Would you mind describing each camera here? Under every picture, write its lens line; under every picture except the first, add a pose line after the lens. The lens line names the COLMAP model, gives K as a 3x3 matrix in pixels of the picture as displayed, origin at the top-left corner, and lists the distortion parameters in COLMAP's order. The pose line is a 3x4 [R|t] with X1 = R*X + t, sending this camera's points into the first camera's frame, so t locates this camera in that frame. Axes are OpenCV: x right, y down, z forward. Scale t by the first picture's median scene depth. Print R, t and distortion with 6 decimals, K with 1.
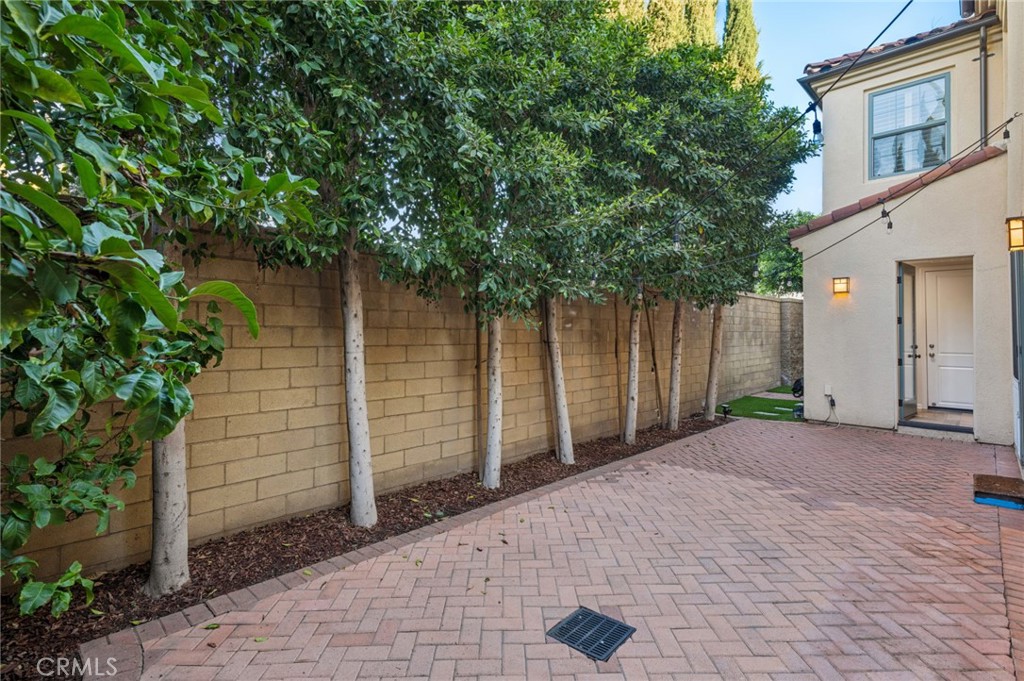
lens RADIAL K [[479.0, 0, 508.9], [0, 479.0, 338.5], [0, 0, 1]] dist [0.001770, 0.000800]
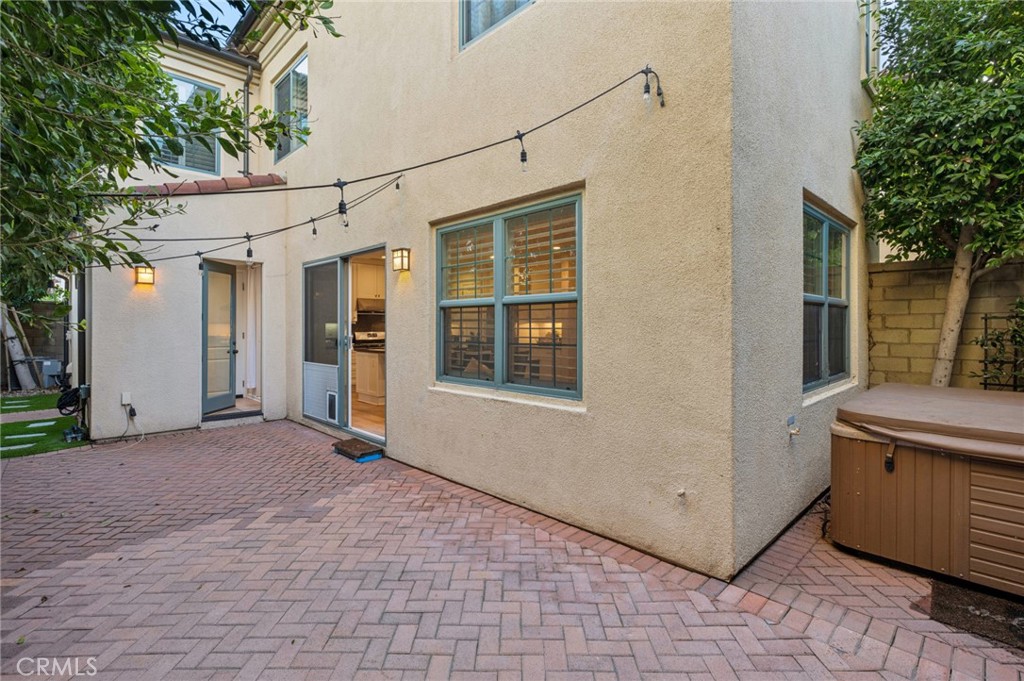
lens RADIAL K [[479.0, 0, 508.8], [0, 479.0, 334.4], [0, 0, 1]] dist [0.001770, 0.000800]
pose [[0.016910, -0.021981, 0.999615, -0.263773], [0.013586, 0.999671, 0.021753, -0.021956], [-0.999765, 0.013213, 0.017203, 0.529071]]
